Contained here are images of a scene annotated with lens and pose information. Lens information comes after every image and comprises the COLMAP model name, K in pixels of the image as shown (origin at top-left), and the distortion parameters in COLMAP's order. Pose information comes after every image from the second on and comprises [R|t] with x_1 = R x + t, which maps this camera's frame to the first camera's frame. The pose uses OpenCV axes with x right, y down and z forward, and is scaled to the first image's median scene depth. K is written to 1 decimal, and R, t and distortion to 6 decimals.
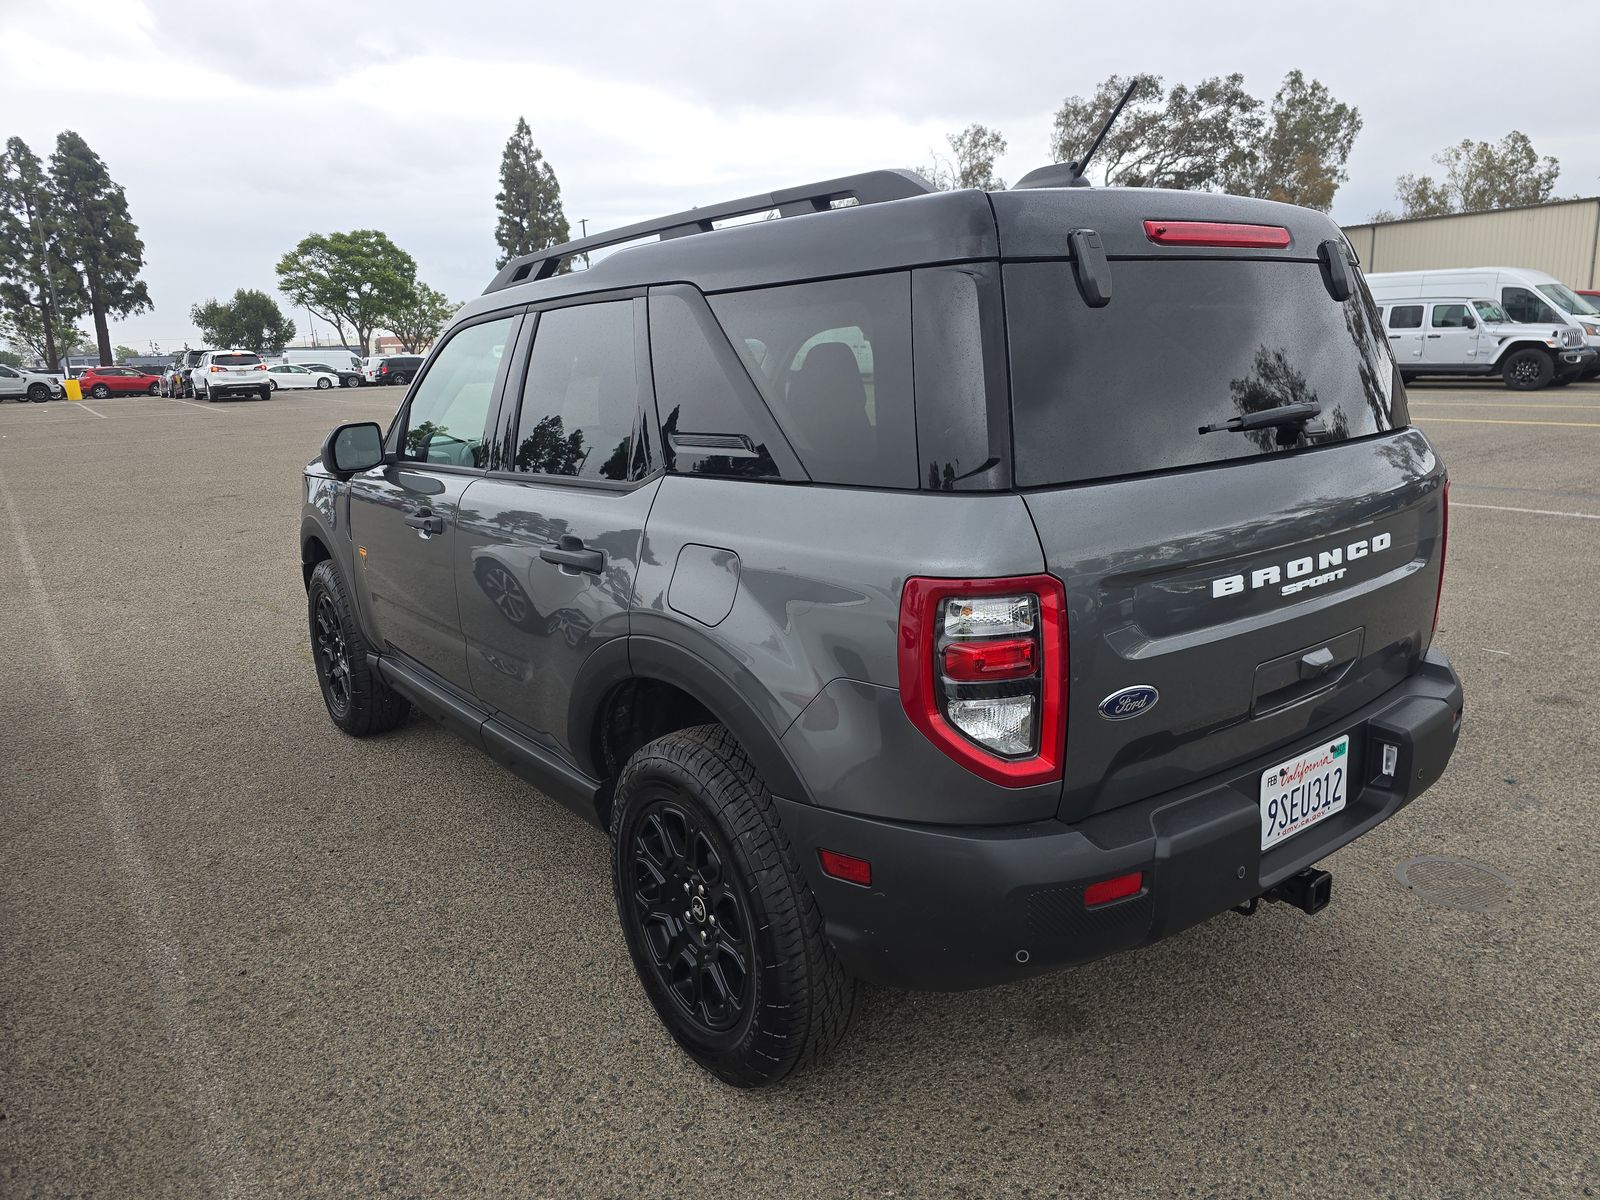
lens RADIAL K [[1063.8, 0, 805.3], [0, 1063.8, 593.4], [0, 0, 1]] dist [0.051130, -0.043031]
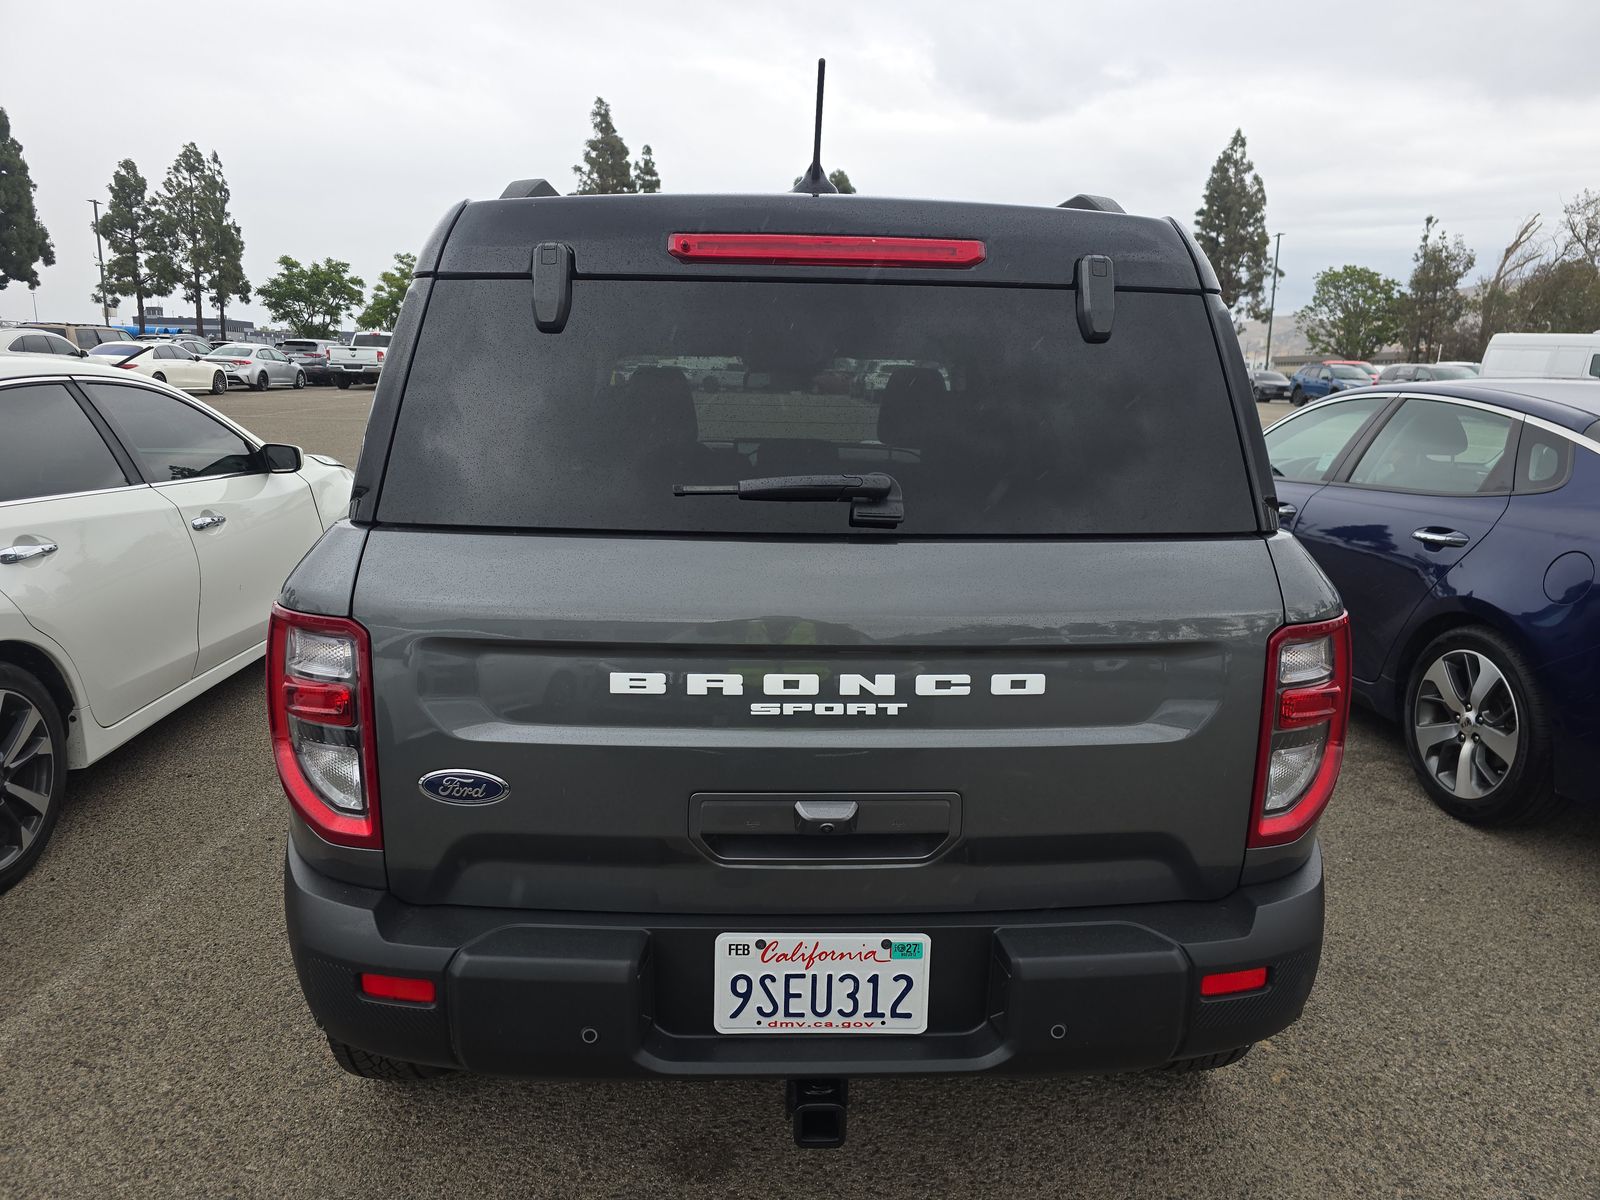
lens RADIAL K [[1063.8, 0, 805.3], [0, 1063.8, 593.4], [0, 0, 1]] dist [0.051130, -0.043031]
pose [[0.820604, 0.164997, -0.547161, 0.813480], [-0.172902, 0.984225, 0.037486, -0.109952], [0.544714, 0.063844, 0.836188, 0.346884]]
